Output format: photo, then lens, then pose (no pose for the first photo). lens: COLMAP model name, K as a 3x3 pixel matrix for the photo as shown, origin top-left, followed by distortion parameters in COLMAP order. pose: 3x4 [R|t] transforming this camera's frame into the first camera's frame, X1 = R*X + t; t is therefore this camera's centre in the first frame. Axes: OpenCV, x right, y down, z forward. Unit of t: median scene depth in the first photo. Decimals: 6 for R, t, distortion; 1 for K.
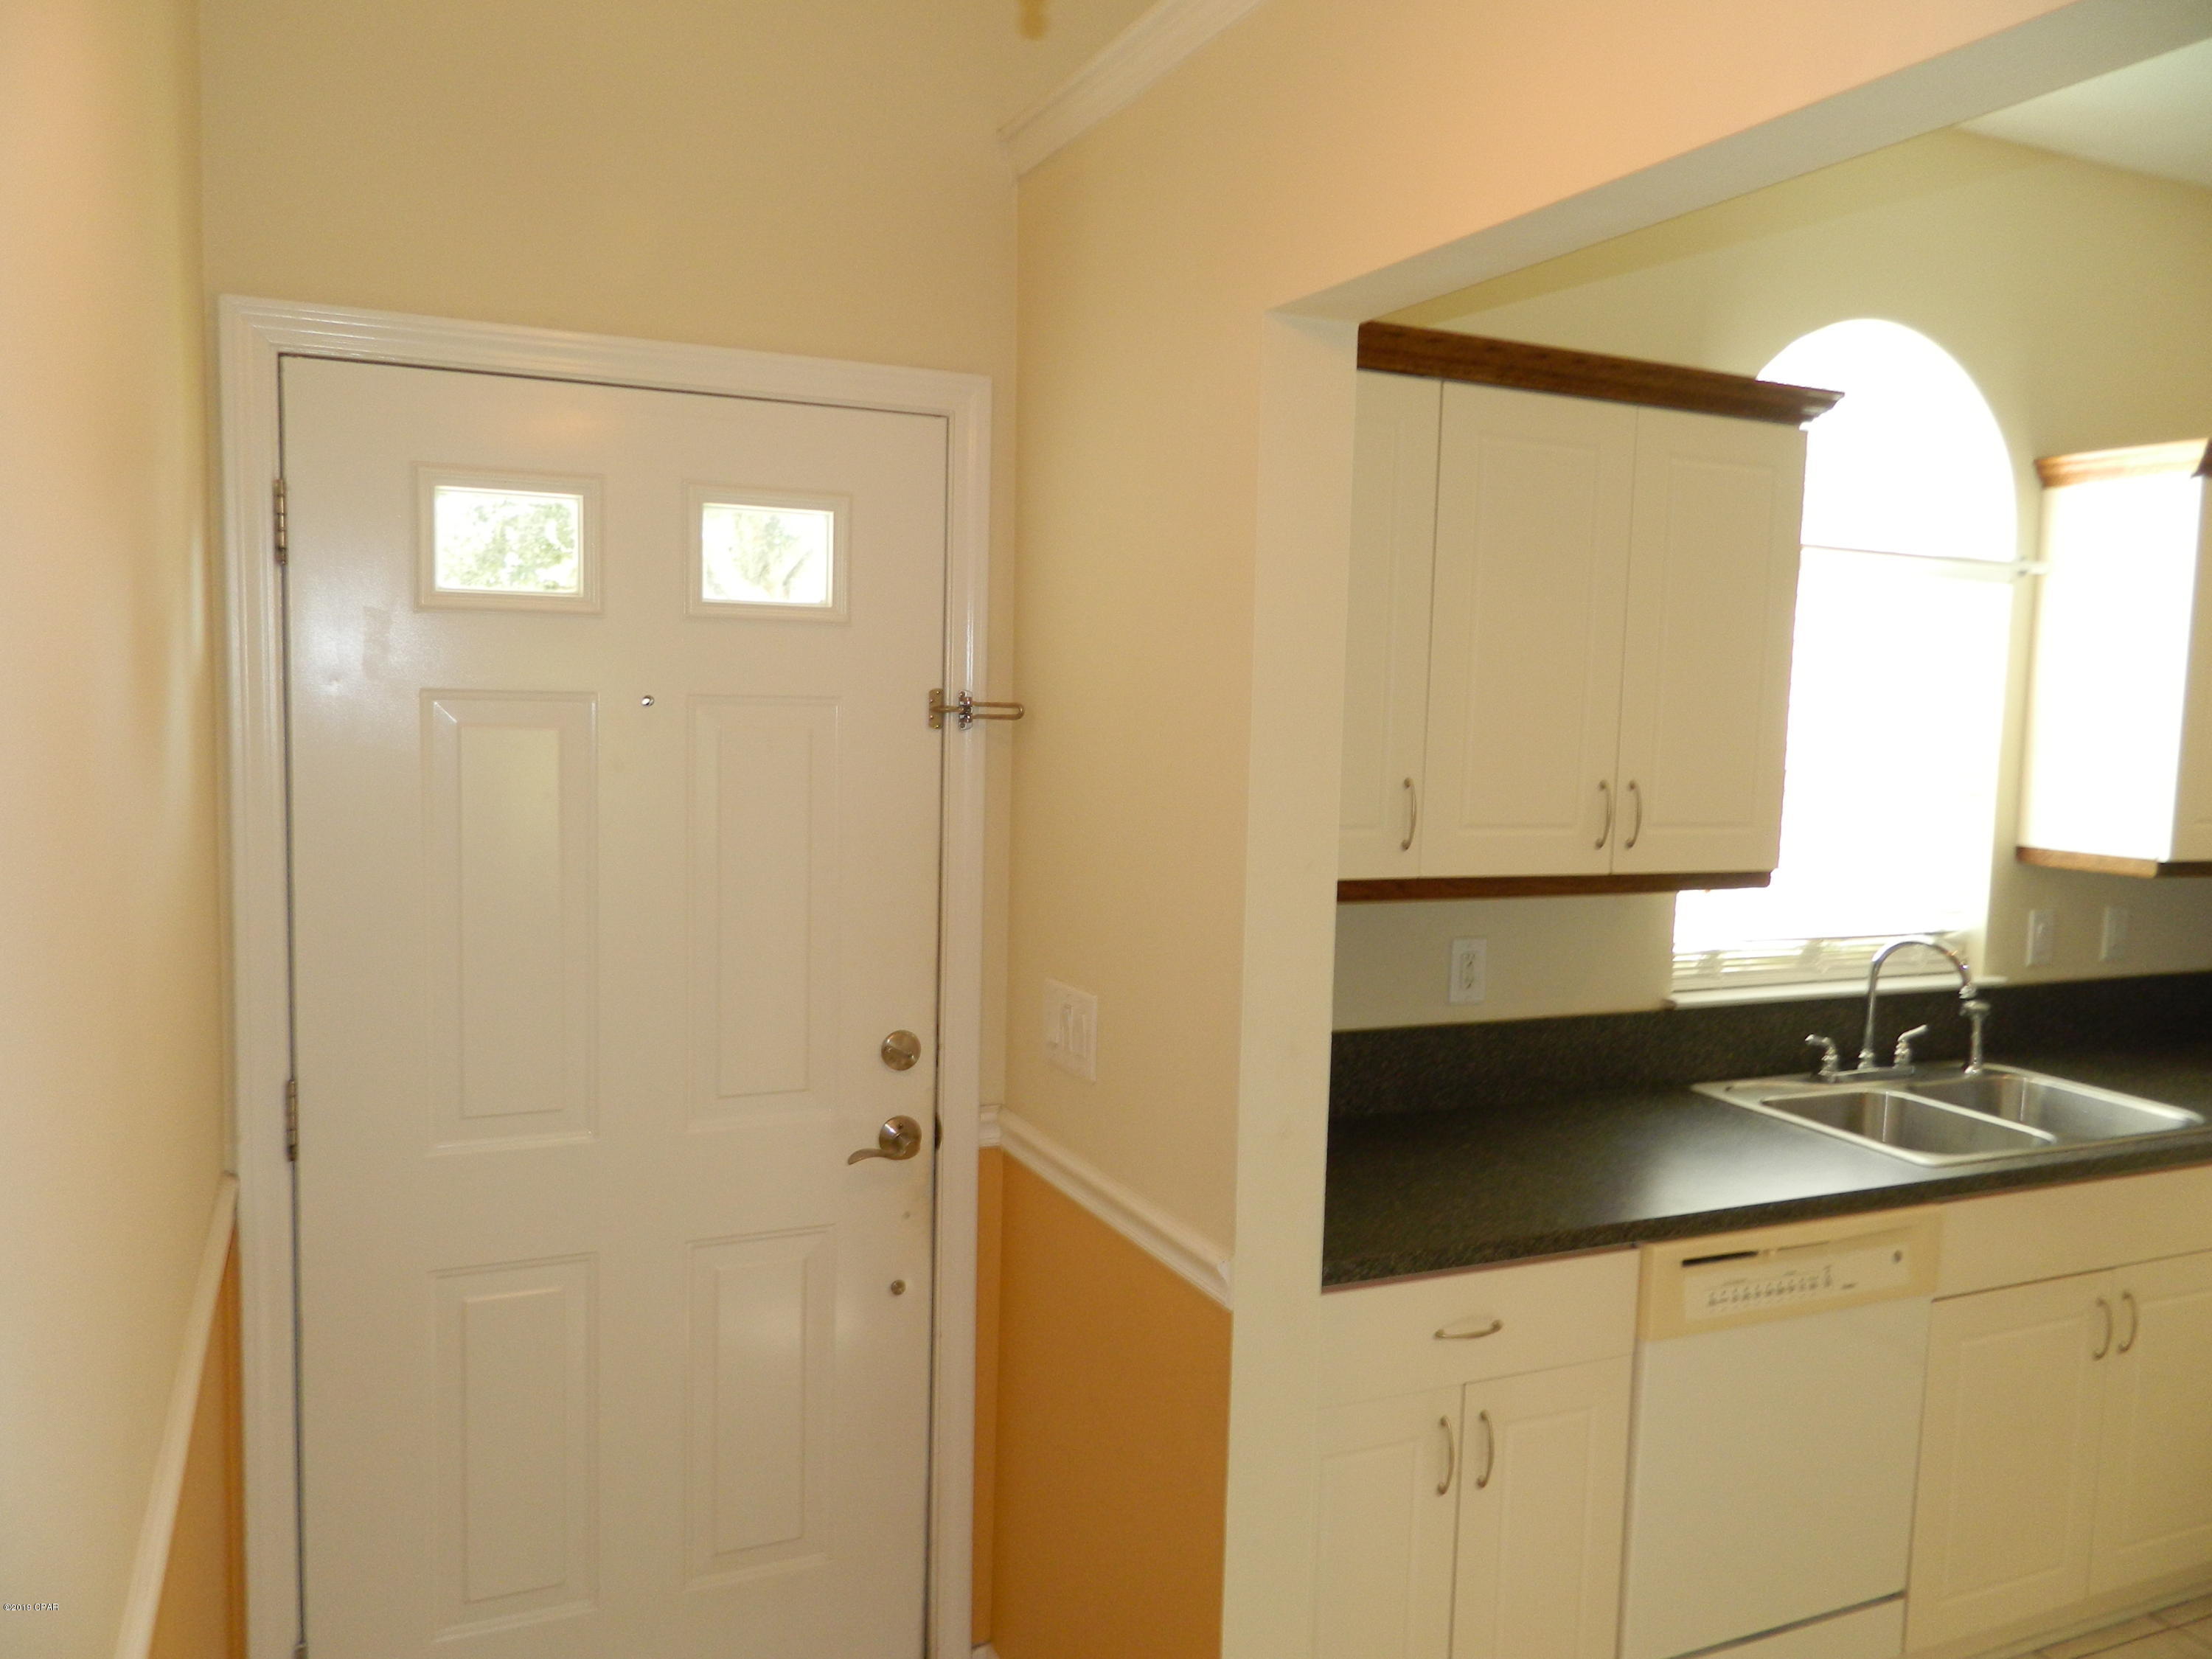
lens RADIAL K [[1661.8, 0, 1106.0], [0, 1661.8, 829.5], [0, 0, 1]] dist [0.008946, -0.002333]
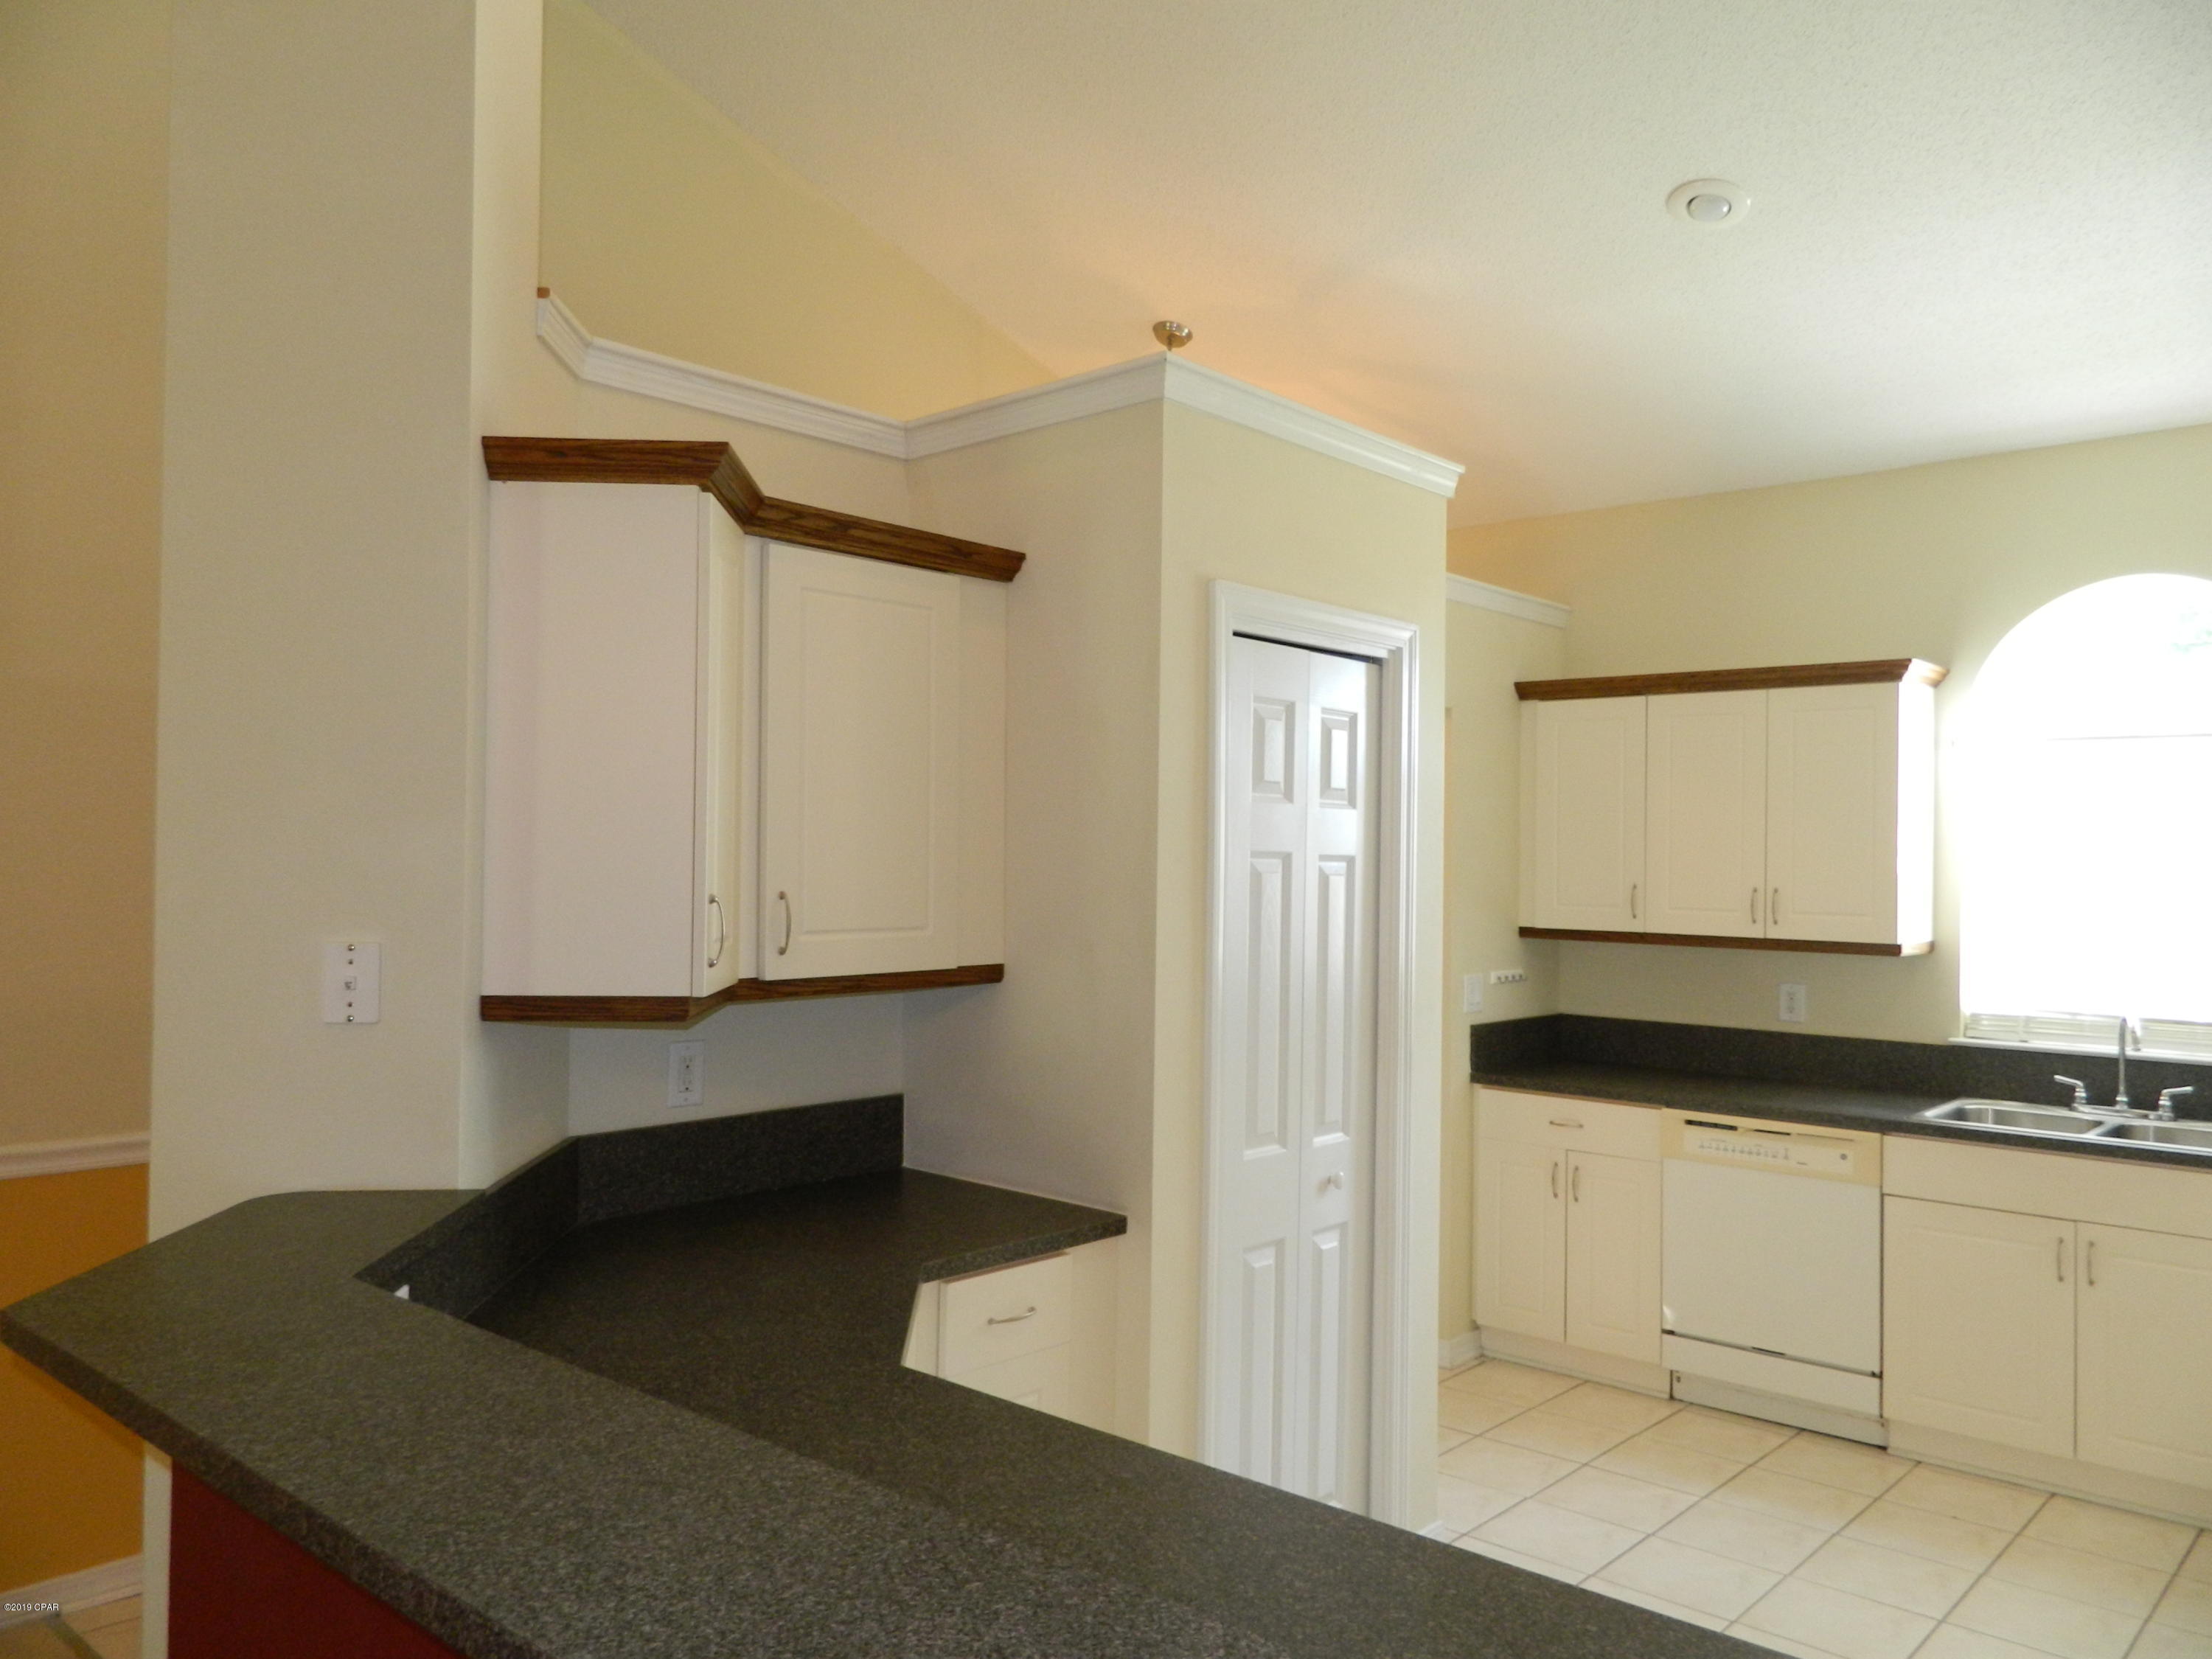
lens RADIAL K [[1661.8, 0, 1106.0], [0, 1661.8, 829.5], [0, 0, 1]] dist [0.008946, -0.002333]
pose [[0.399566, -0.042943, -0.915698, 1.400069], [-0.083562, 0.993037, -0.083033, 0.099883], [0.912888, 0.109695, 0.393196, -0.331811]]
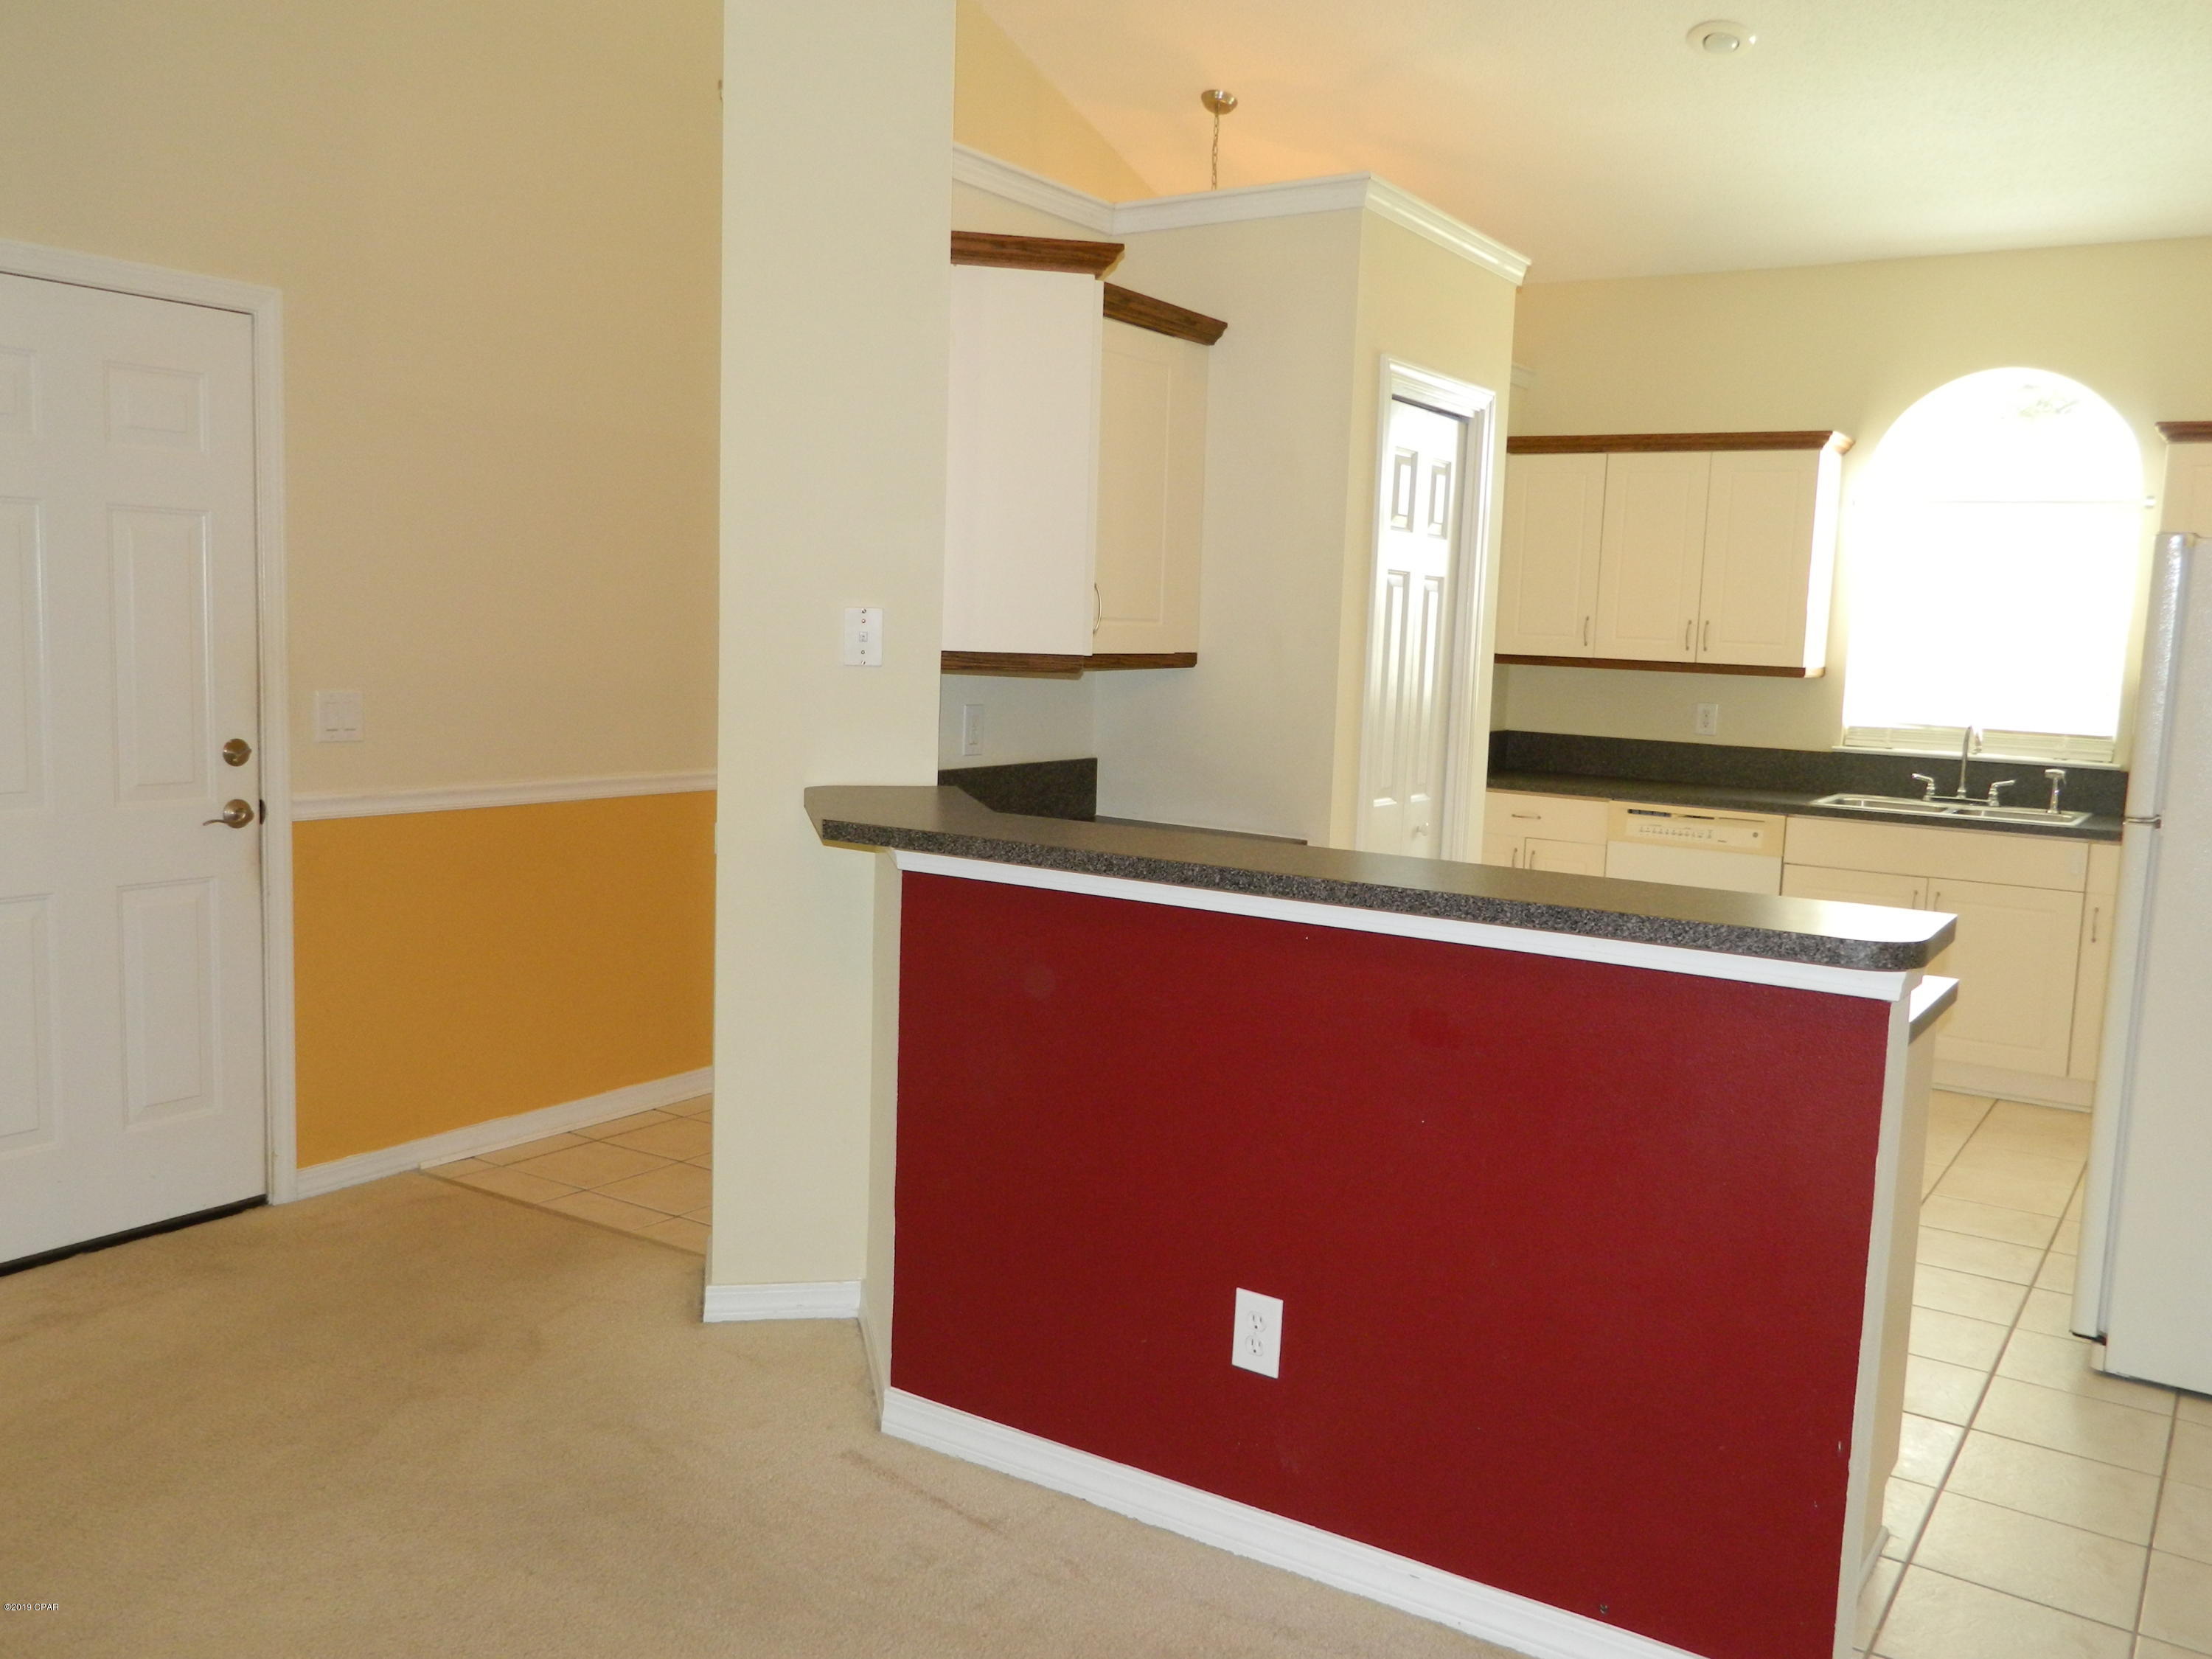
lens RADIAL K [[1847.9, 0, 1106.0], [0, 1847.9, 829.5], [0, 0, 1]] dist [0.000311, 0.007124]
pose [[0.534292, 0.081876, -0.841325, 1.620460], [-0.095446, 0.994776, 0.036195, 0.192506], [0.839894, 0.060962, 0.539316, -0.798559]]
